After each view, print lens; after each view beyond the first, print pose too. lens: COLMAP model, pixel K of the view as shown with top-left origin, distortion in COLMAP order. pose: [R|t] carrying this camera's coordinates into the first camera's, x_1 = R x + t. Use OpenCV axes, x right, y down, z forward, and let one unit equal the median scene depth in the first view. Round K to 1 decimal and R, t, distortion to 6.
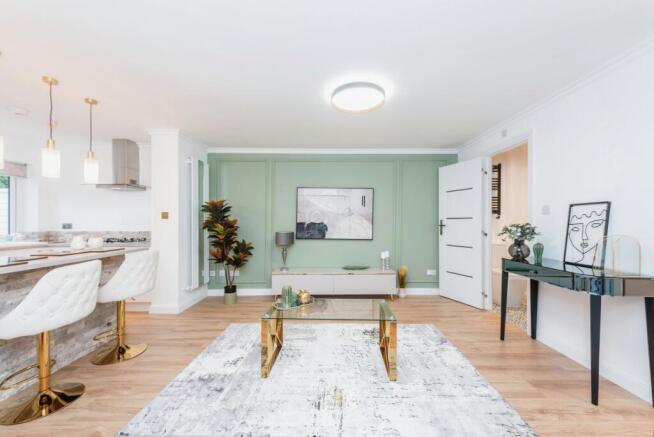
lens RADIAL K [[260.1, 0, 332.3], [0, 260.1, 220.7], [0, 0, 1]] dist [0.010925, -0.000993]
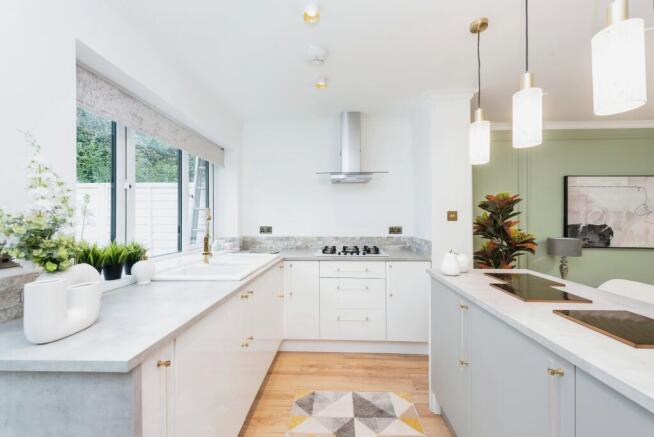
lens RADIAL K [[260.1, 0, 325.9], [0, 260.1, 213.1], [0, 0, 1]] dist [0.010925, -0.000993]
pose [[0.999400, -0.002985, -0.034519, -0.811388], [0.002447, 0.999875, -0.015615, -0.015541], [0.034561, 0.015521, 0.999282, 0.256983]]
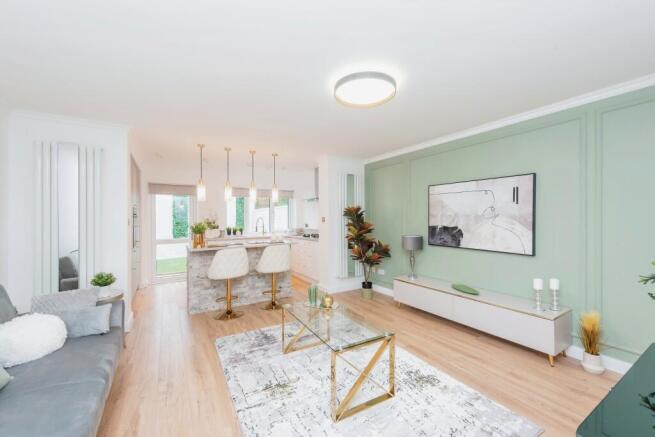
lens RADIAL K [[260.5, 0, 323.9], [0, 260.5, 220.9], [0, 0, 1]] dist [0.010925, -0.000993]
pose [[0.522374, 0.002834, -0.852712, 0.443714], [0.010705, 0.999894, 0.009881, -0.023395], [0.852649, -0.014290, 0.522288, 0.250261]]
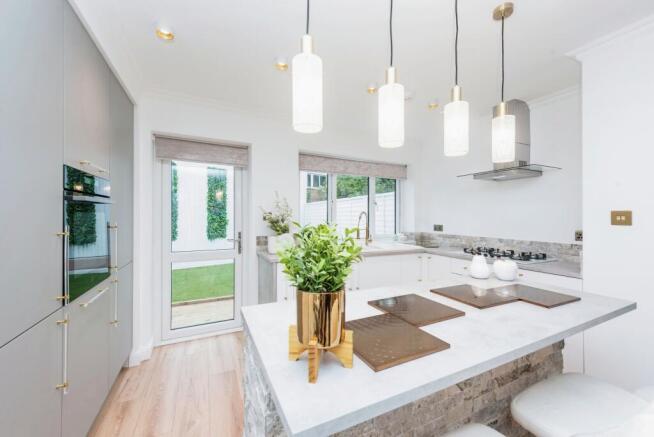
lens RADIAL K [[260.1, 0, 328.2], [0, 260.1, 214.6], [0, 0, 1]] dist [0.010925, -0.000993]
pose [[0.436243, -0.003015, -0.899824, -0.383504], [-0.002136, 0.999988, -0.004387, -0.019631], [0.899826, 0.003835, 0.436231, 0.286091]]
